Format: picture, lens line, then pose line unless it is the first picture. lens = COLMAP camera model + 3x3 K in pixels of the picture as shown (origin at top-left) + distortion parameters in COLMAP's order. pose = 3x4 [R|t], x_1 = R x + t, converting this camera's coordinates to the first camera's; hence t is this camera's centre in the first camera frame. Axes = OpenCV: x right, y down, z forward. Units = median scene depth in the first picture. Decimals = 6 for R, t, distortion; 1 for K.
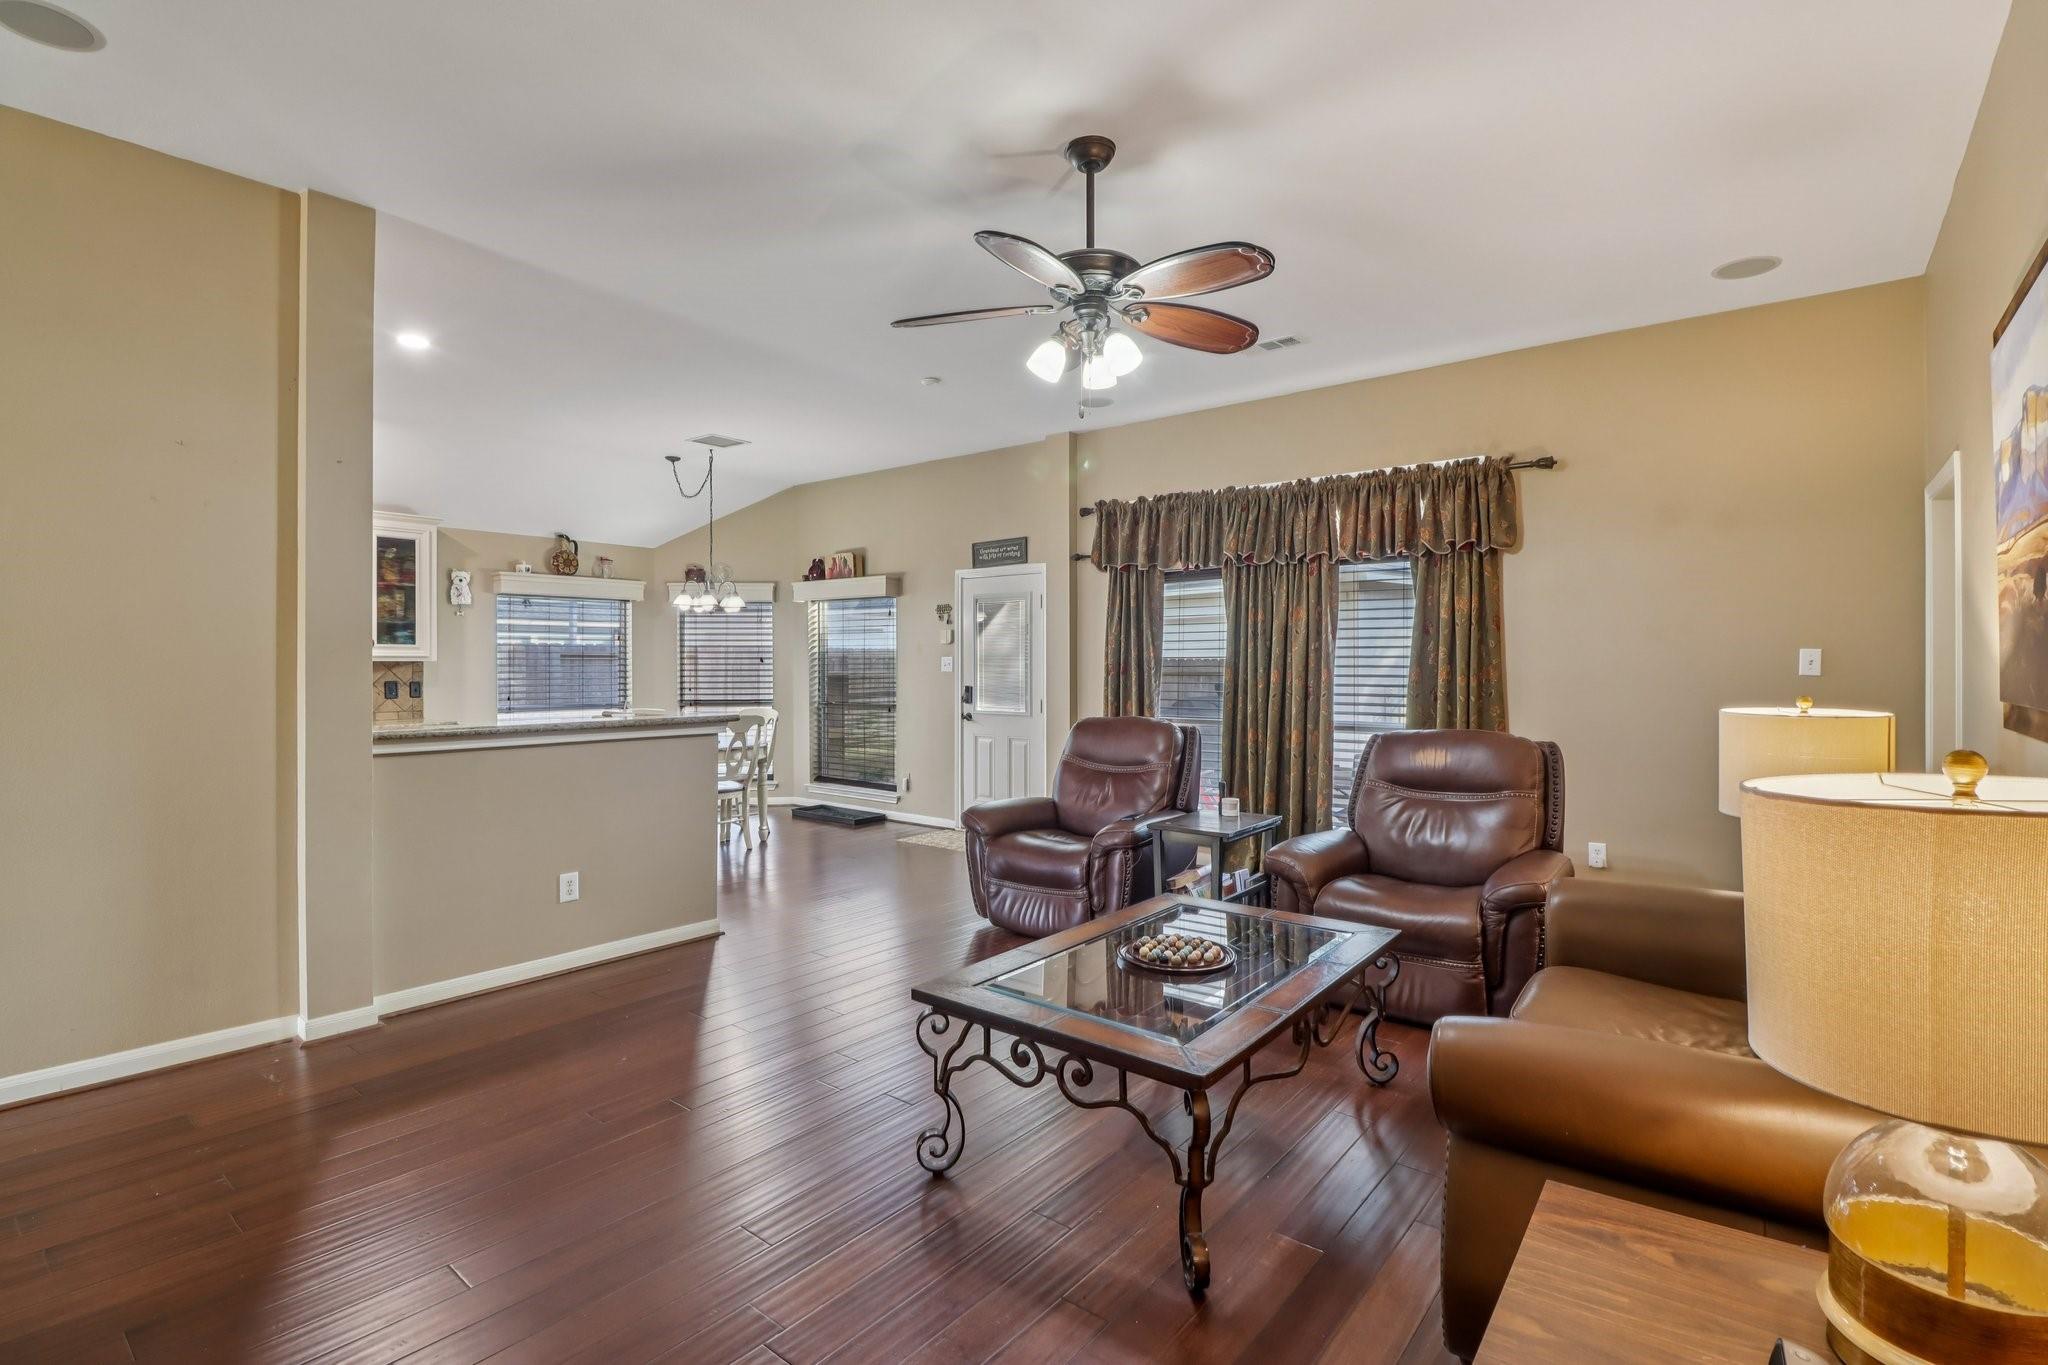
lens RADIAL K [[951.8, 0, 1019.3], [0, 951.8, 668.4], [0, 0, 1]] dist [-0.004851, -0.000358]
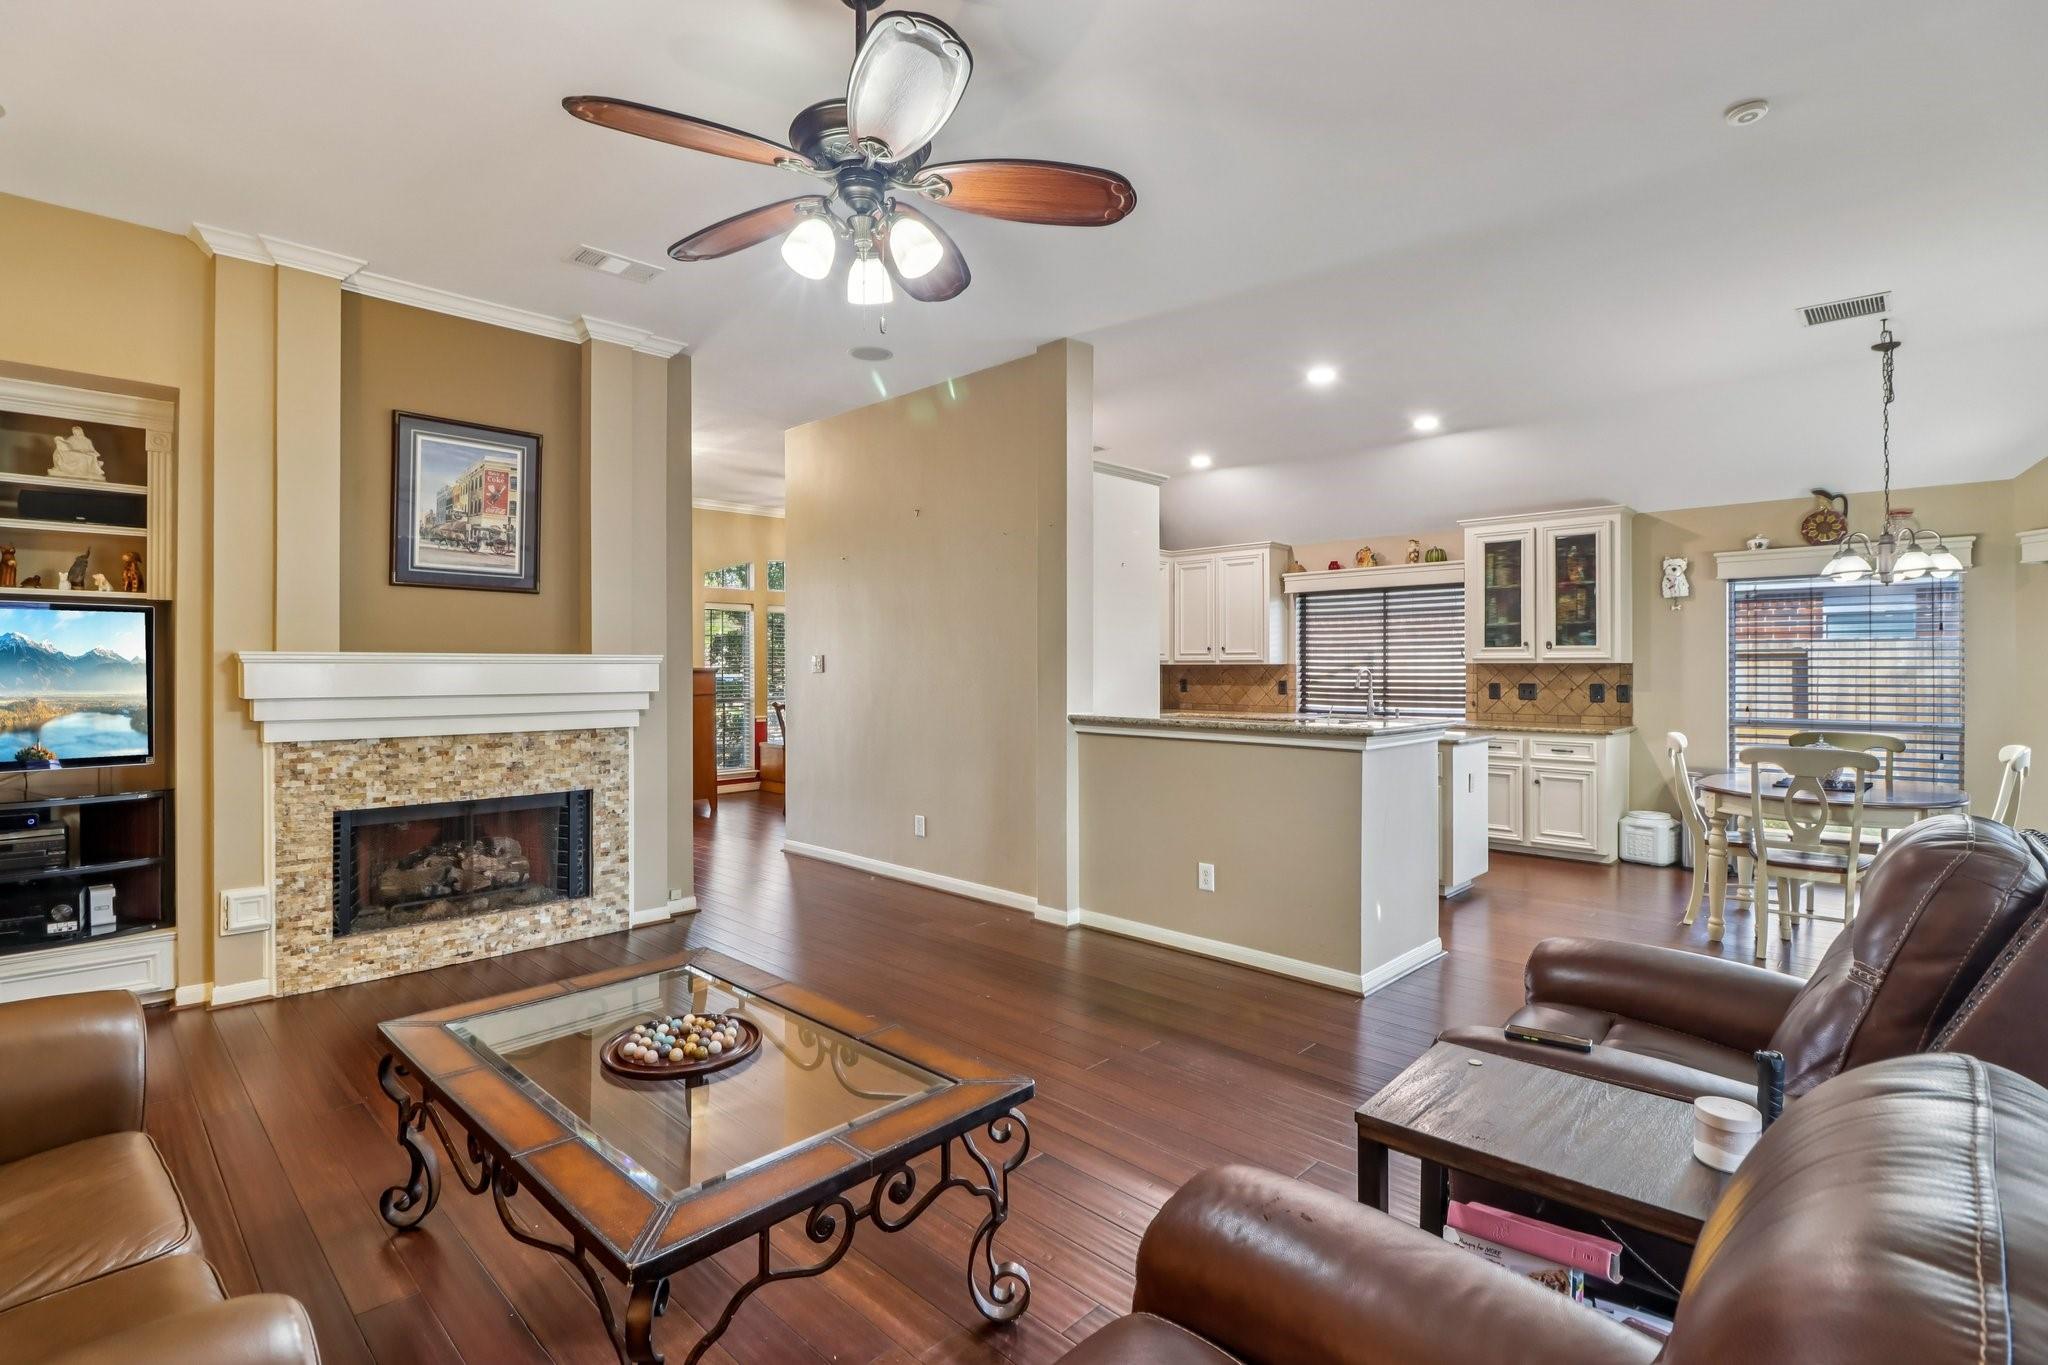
lens RADIAL K [[951.8, 0, 1017.9], [0, 951.8, 666.2], [0, 0, 1]] dist [-0.004851, -0.000358]
pose [[-0.080039, -0.000294, -0.996792, 0.336593], [-0.005378, 0.999986, 0.000137, -0.001435], [0.996777, 0.005372, -0.080040, 0.496352]]
